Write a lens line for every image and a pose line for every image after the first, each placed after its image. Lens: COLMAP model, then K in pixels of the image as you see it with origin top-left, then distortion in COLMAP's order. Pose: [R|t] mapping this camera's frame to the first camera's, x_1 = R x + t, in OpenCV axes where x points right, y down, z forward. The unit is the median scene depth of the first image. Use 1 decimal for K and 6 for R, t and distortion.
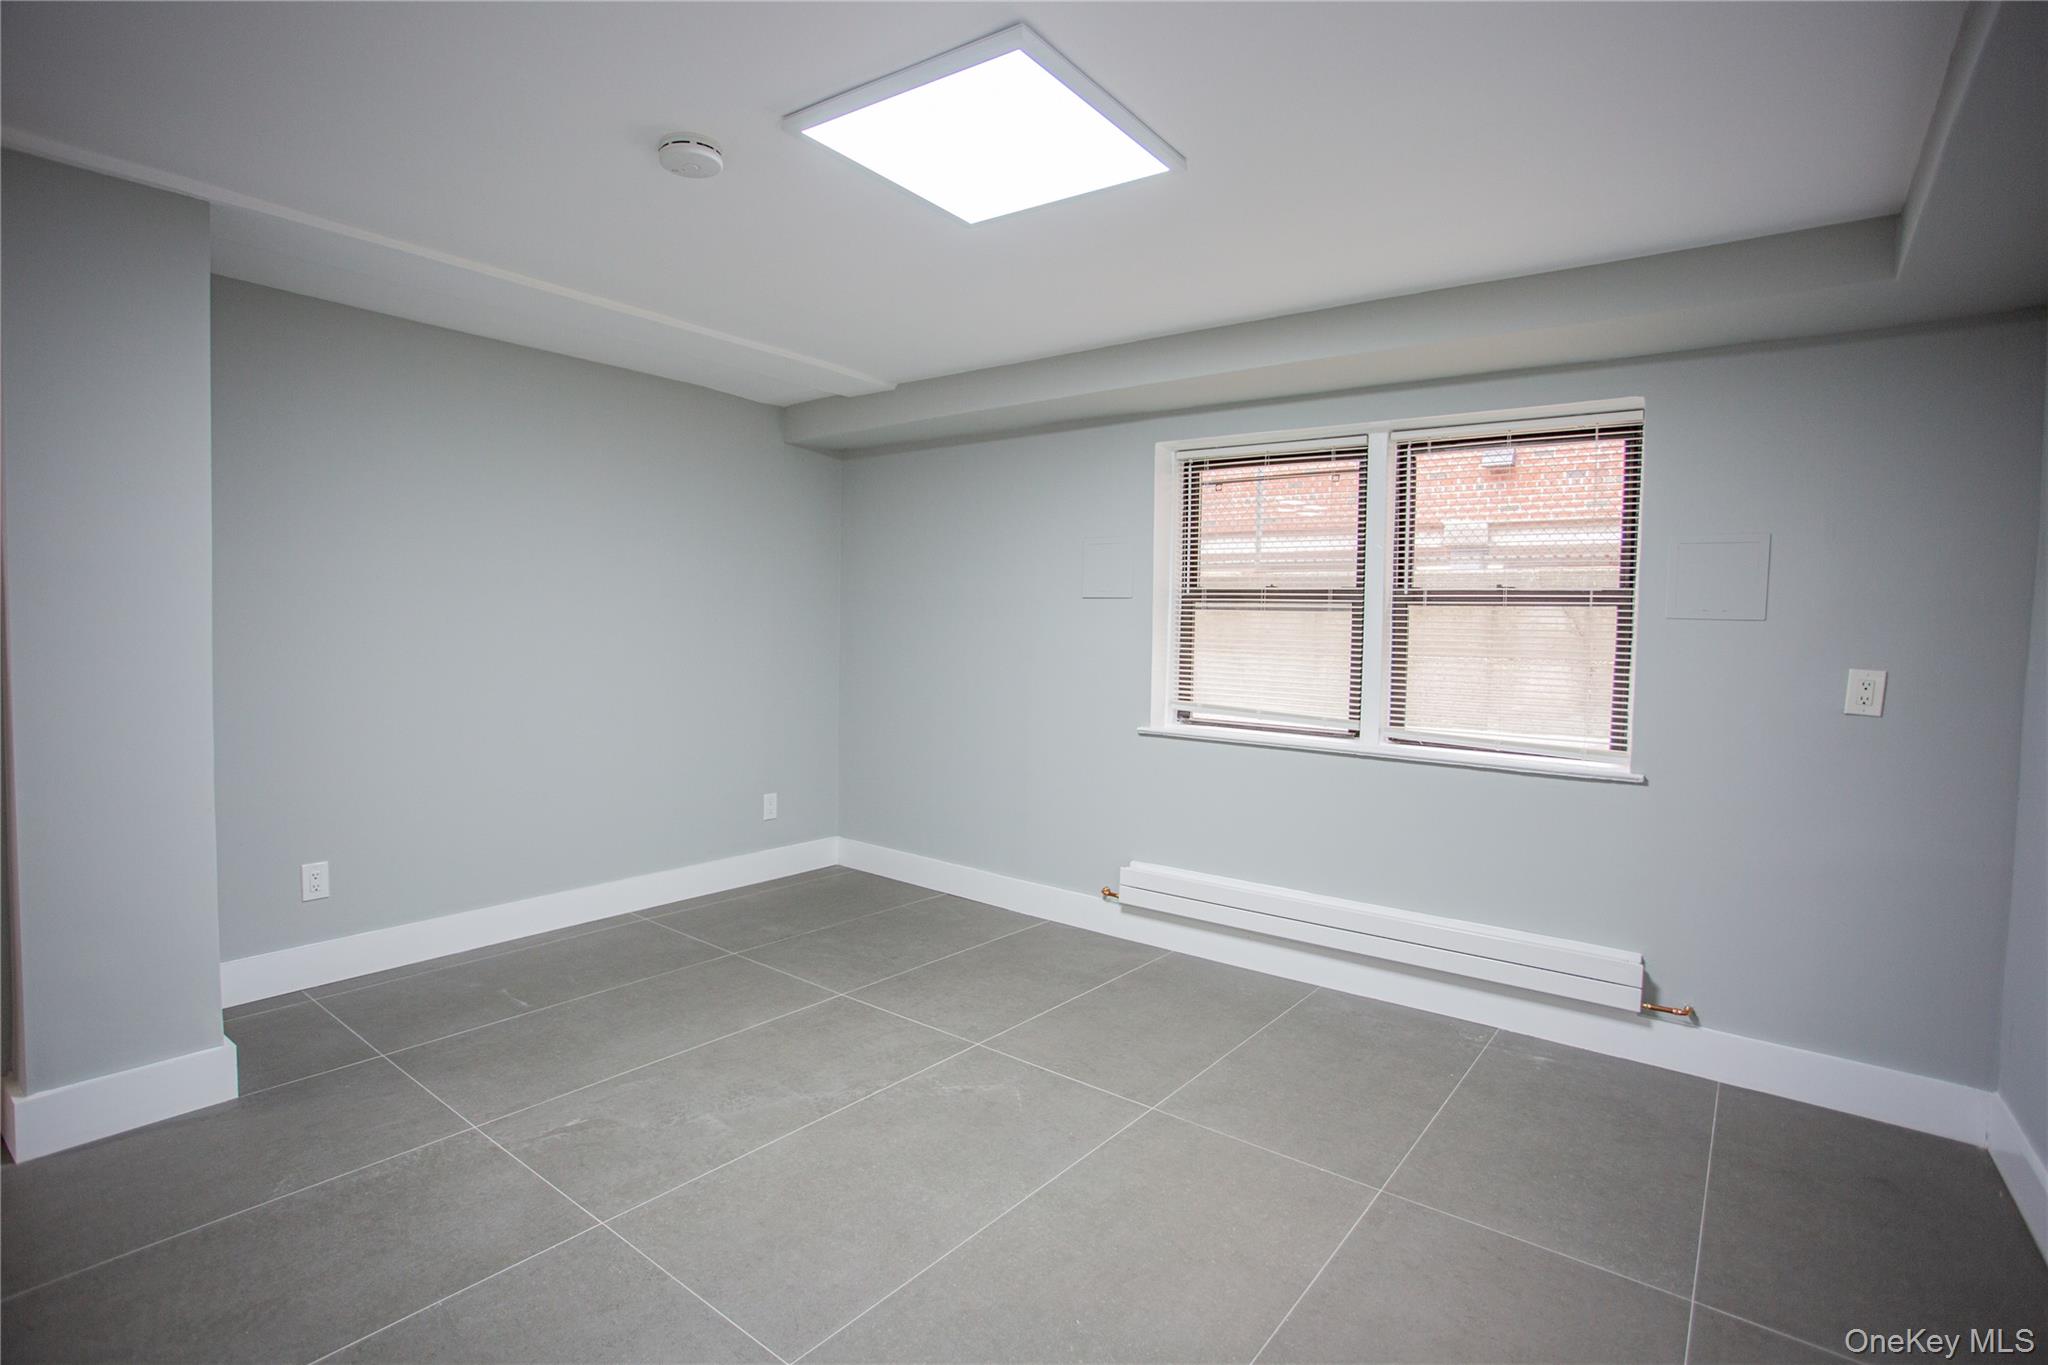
lens RADIAL K [[989.1, 0, 1011.4], [0, 989.1, 676.9], [0, 0, 1]] dist [-0.064652, 0.020214]
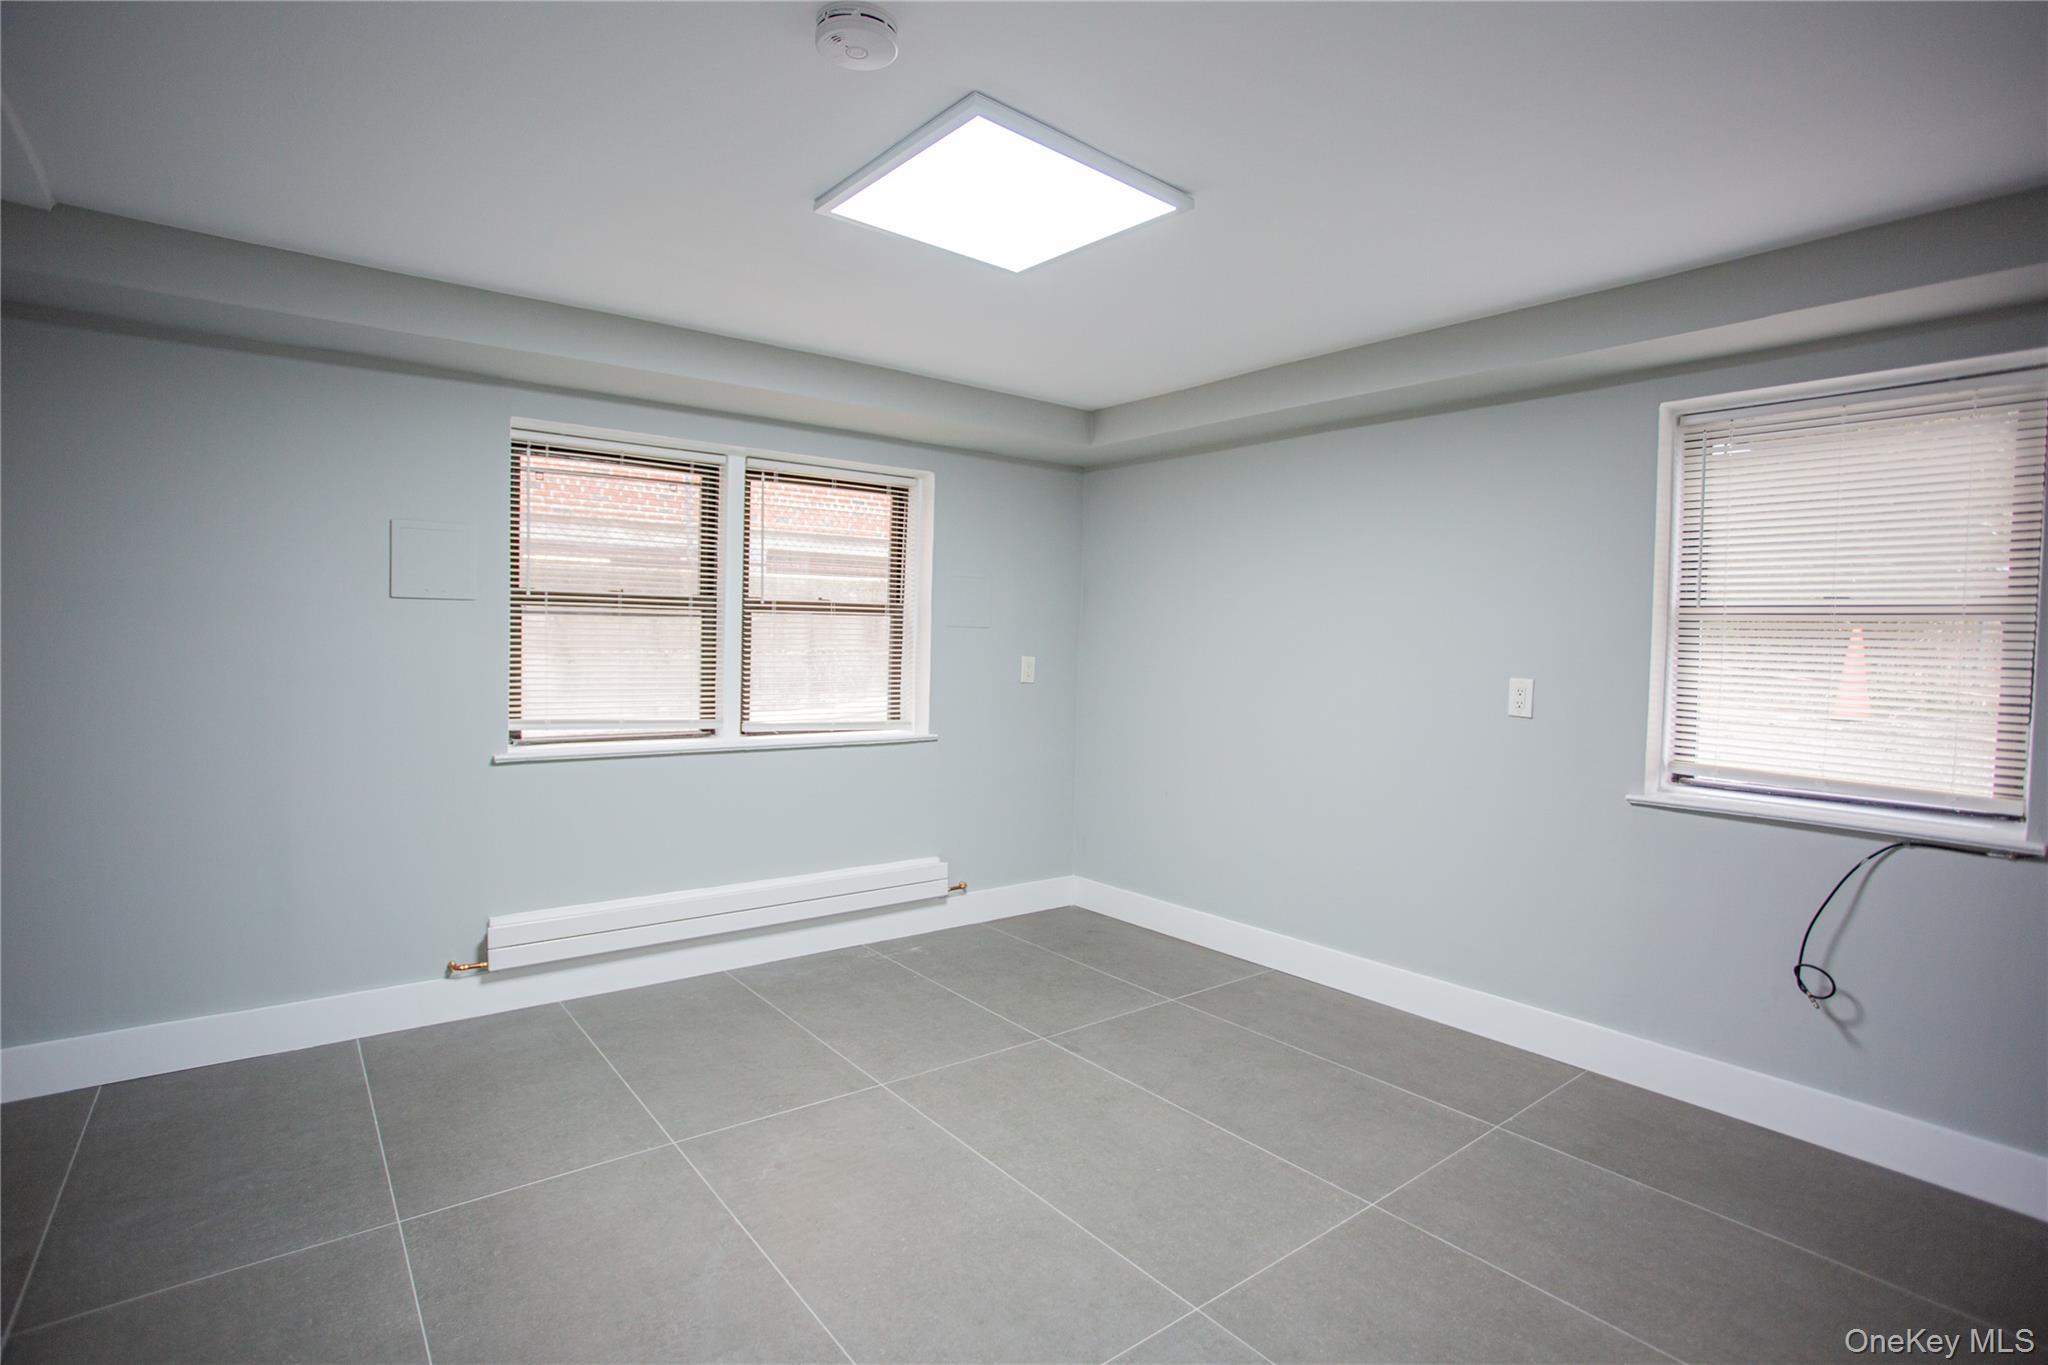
lens RADIAL K [[989.1, 0, 1010.0], [0, 989.1, 676.4], [0, 0, 1]] dist [-0.064652, 0.020214]
pose [[0.245664, -0.053215, 0.967893, -0.622927], [0.042147, 0.998134, 0.044180, -0.037432], [-0.968438, 0.029940, 0.247449, 0.428768]]
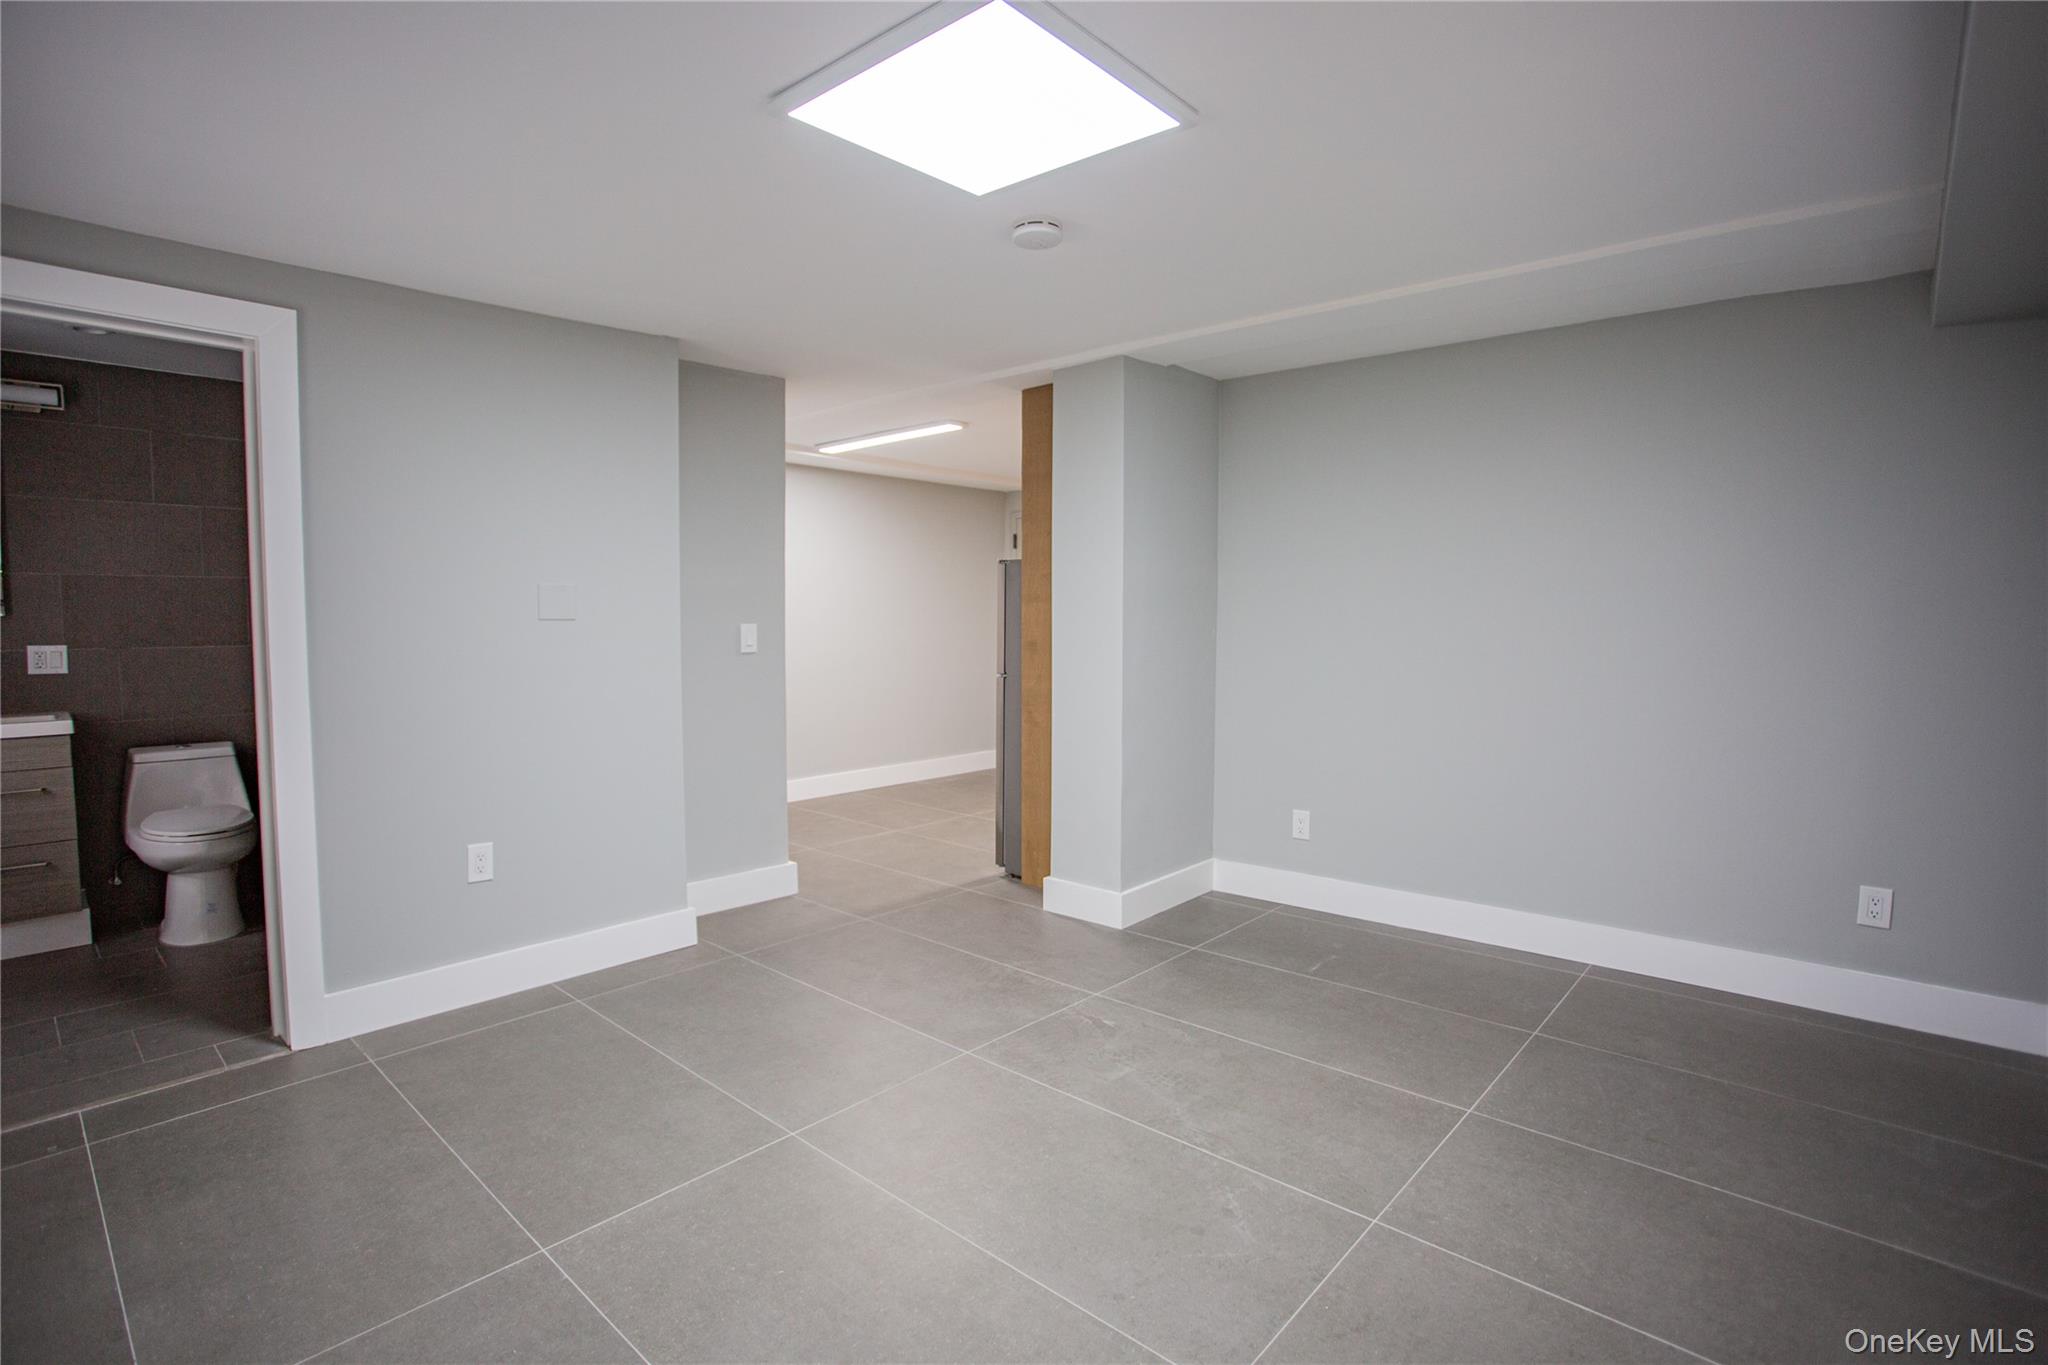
lens RADIAL K [[989.1, 0, 1036.5], [0, 989.1, 675.2], [0, 0, 1]] dist [-0.064652, 0.020214]
pose [[-0.073062, 0.043224, -0.996390, 0.552130], [-0.045892, 0.997856, 0.046653, -0.031029], [0.996271, 0.049135, -0.070922, 0.665404]]
